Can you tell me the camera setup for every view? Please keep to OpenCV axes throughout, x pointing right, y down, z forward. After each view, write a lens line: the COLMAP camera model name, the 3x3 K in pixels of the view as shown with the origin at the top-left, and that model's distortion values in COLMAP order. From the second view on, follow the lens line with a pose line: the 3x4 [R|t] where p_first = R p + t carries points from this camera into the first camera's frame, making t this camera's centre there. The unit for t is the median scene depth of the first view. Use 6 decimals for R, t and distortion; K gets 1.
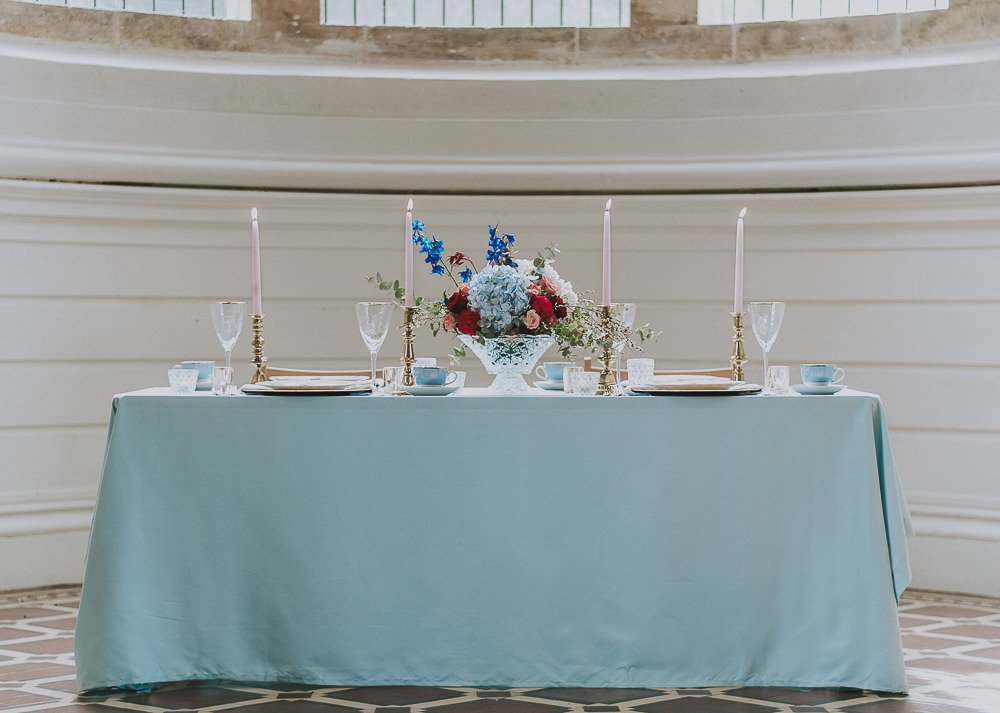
lens RADIAL K [[2543.0, 0, 536.5], [0, 2543.0, 357.2], [0, 0, 1]] dist [0.138360, 0.043376]
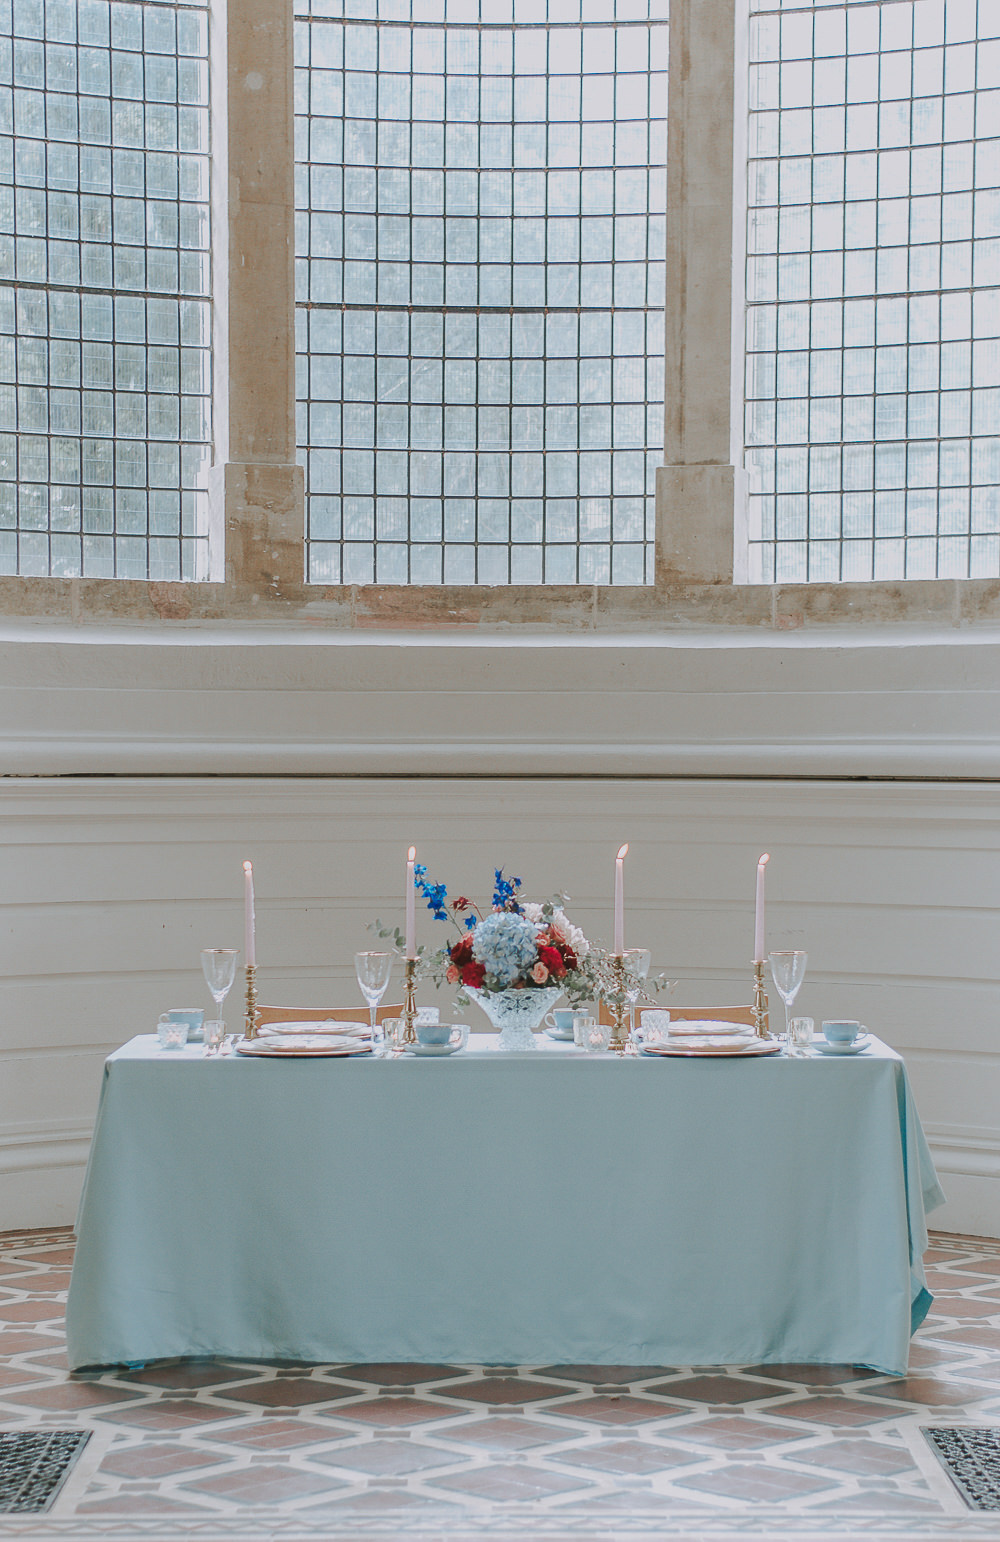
lens RADIAL K [[3316.8, 0, 500.0], [0, 3316.8, 771.0], [0, 0, 1]] dist [0.107704, -0.304817]
pose [[0.999850, -0.001867, -0.017222, 0.004593], [0.001296, 0.999452, -0.033076, -0.047390], [0.017275, 0.033049, 0.999304, -0.233024]]
